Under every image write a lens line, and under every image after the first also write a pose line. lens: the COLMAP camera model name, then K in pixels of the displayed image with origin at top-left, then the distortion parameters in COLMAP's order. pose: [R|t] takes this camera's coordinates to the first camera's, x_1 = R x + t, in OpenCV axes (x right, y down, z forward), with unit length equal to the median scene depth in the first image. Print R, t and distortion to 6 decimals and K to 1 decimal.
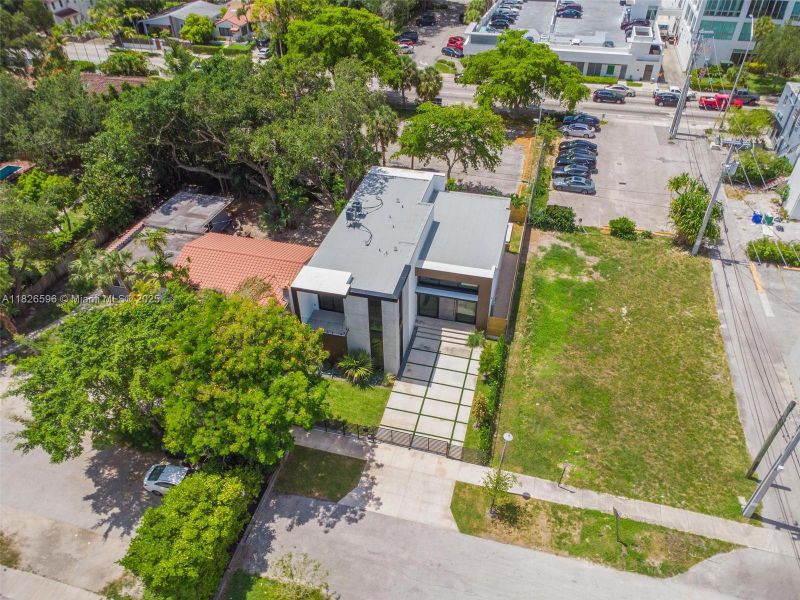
lens RADIAL K [[578.3, 0, 397.8], [0, 578.3, 299.3], [0, 0, 1]] dist [-0.005244, 0.000499]
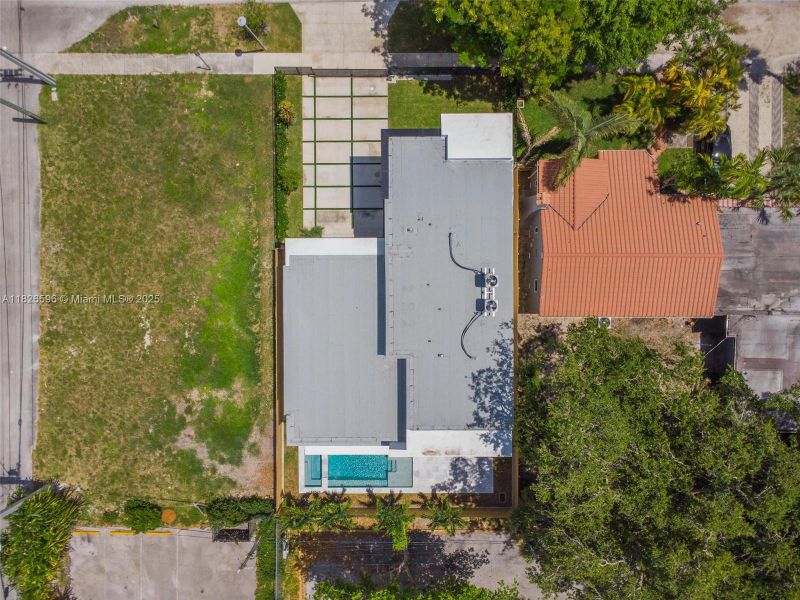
lens RADIAL K [[578.3, 0, 397.8], [0, 578.3, 299.3], [0, 0, 1]] dist [-0.005244, 0.000499]
pose [[-0.964746, 0.261108, 0.032992, 0.012620], [-0.142200, -0.622632, 0.769486, -0.818949], [0.221460, 0.737667, 0.637811, 0.679786]]
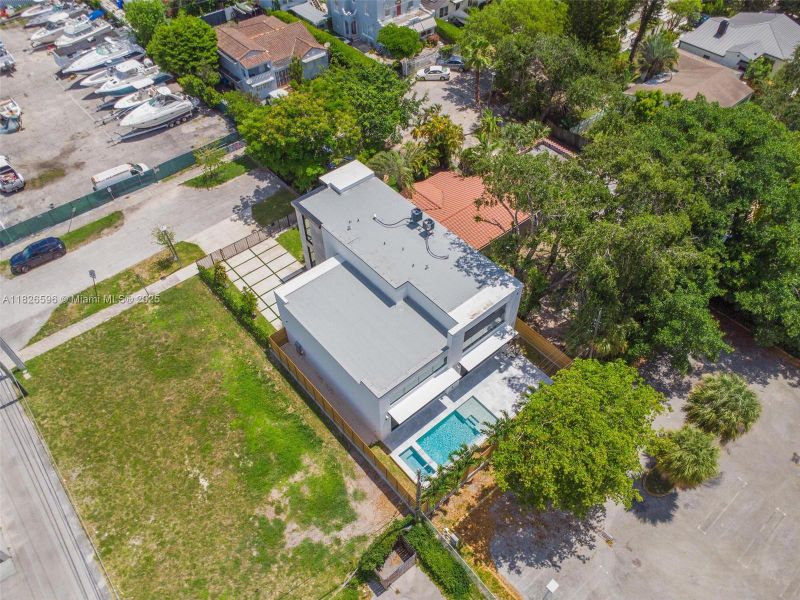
lens RADIAL K [[578.3, 0, 397.8], [0, 578.3, 299.3], [0, 0, 1]] dist [-0.005244, 0.000499]
pose [[-0.567559, 0.634513, -0.524661, 0.655267], [-0.503474, 0.236738, 0.830945, -1.102585], [0.651453, 0.735764, 0.185098, 1.106688]]
